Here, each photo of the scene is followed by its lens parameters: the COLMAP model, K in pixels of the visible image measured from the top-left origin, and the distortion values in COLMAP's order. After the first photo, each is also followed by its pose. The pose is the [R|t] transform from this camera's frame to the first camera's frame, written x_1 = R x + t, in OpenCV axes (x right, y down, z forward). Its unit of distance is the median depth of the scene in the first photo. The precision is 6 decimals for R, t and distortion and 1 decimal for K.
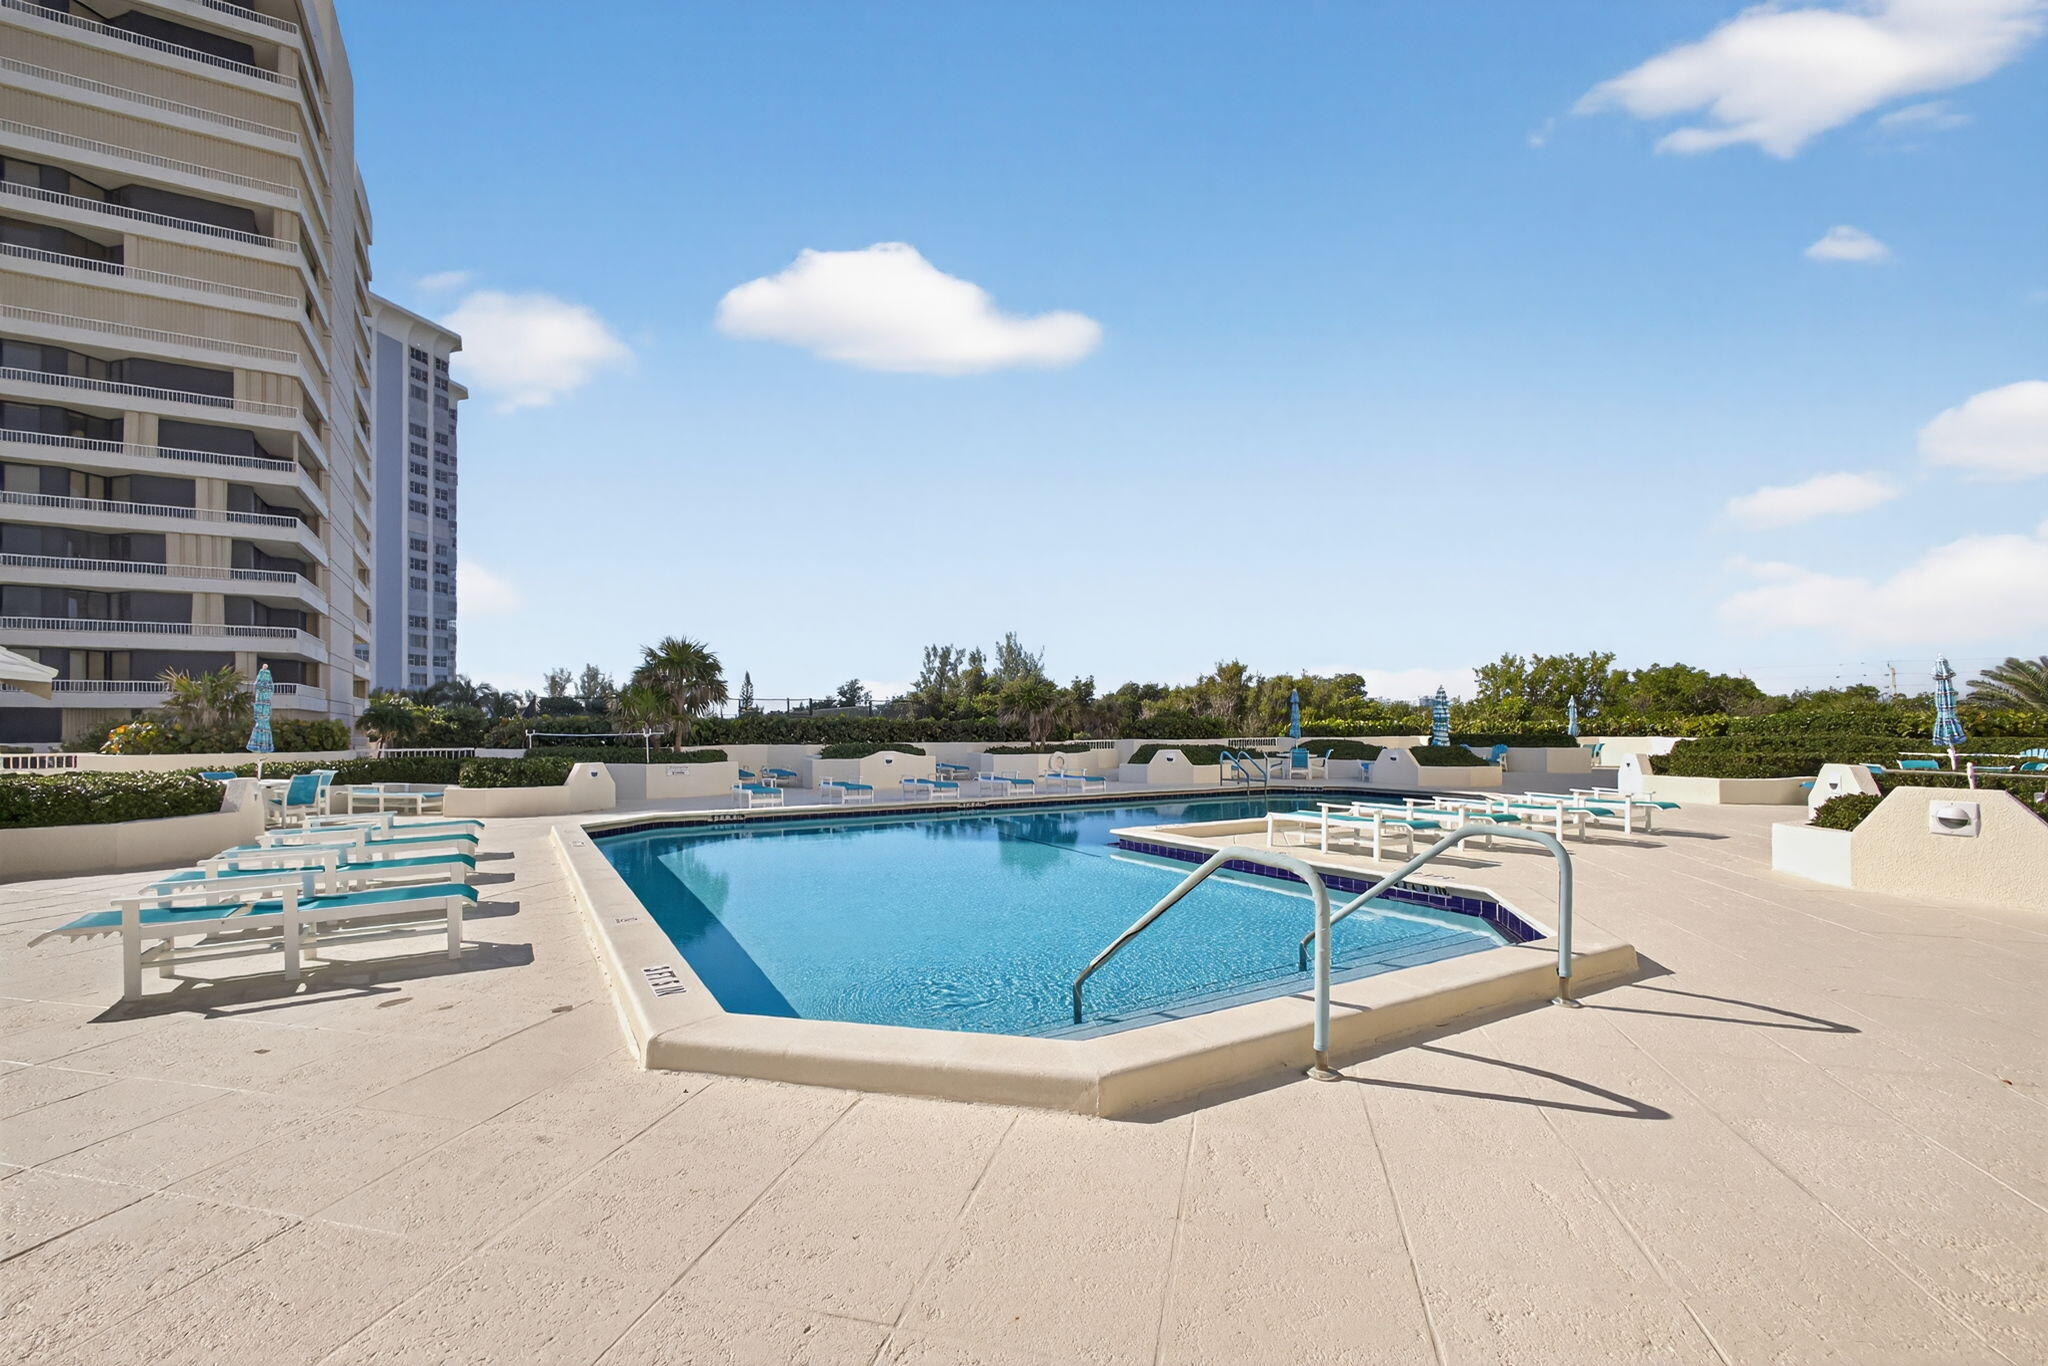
lens RADIAL K [[879.4, 0, 1030.4], [0, 879.4, 718.7], [0, 0, 1]] dist [0.001422, 0.001148]
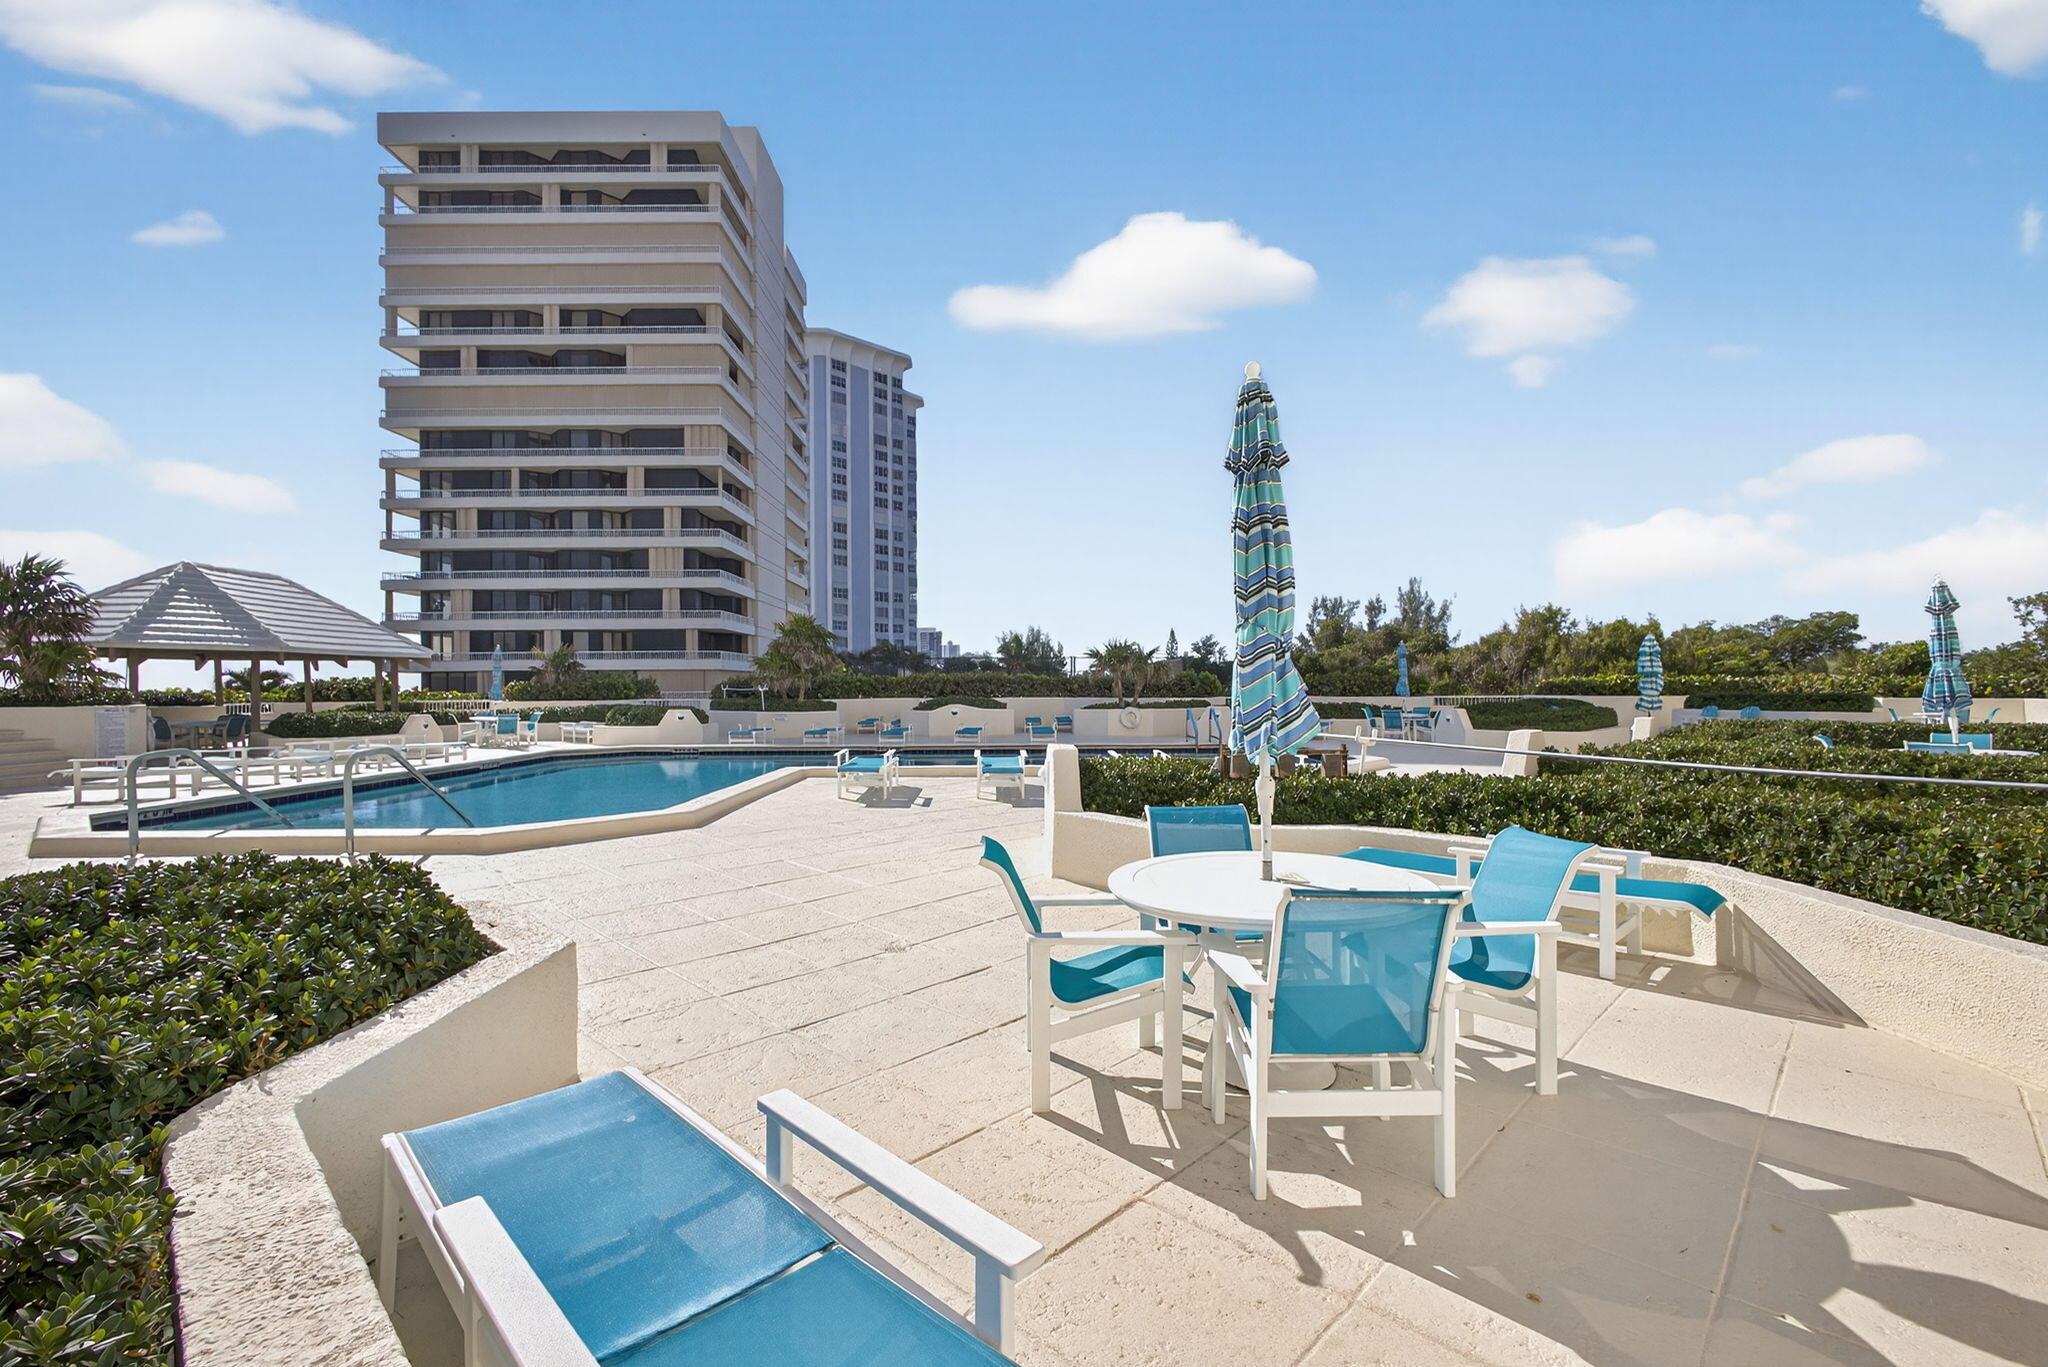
lens RADIAL K [[907.6, 0, 1024.0], [0, 907.6, 683.5], [0, 0, 1]] dist [-0.001515, 0.000132]
pose [[0.866932, 0.001367, -0.498425, 0.267005], [0.003245, 0.999960, 0.008385, 0.000183], [0.498417, -0.008887, 0.866892, 0.018273]]
